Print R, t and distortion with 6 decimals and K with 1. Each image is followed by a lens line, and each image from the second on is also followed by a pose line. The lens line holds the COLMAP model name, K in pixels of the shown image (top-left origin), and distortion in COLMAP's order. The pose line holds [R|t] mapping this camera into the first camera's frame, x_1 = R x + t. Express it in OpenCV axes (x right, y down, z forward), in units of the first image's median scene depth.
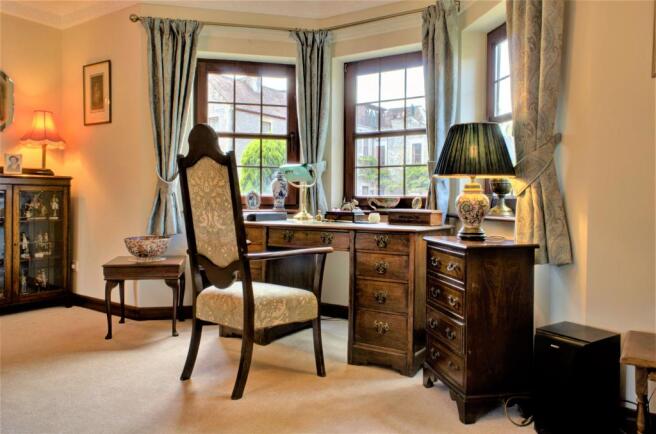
lens RADIAL K [[508.8, 0, 324.2], [0, 508.8, 213.6], [0, 0, 1]] dist [0.004231, -0.017678]
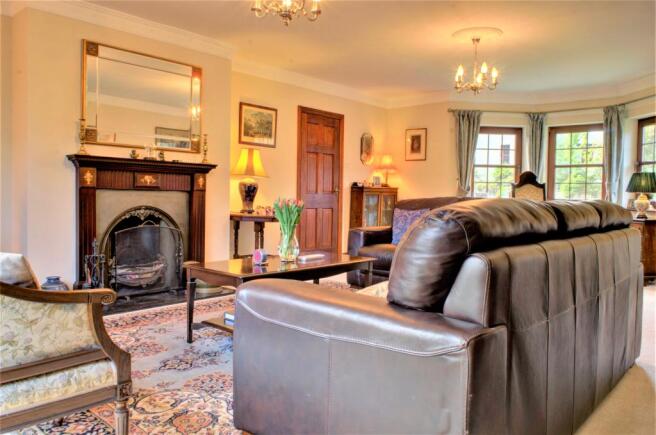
lens RADIAL K [[508.8, 0, 331.2], [0, 508.8, 219.3], [0, 0, 1]] dist [0.004231, -0.017678]
pose [[0.993179, 0.010847, -0.116097, -0.549574], [-0.008801, 0.999797, 0.018126, 0.014564], [0.116270, -0.016980, 0.993073, -0.972235]]
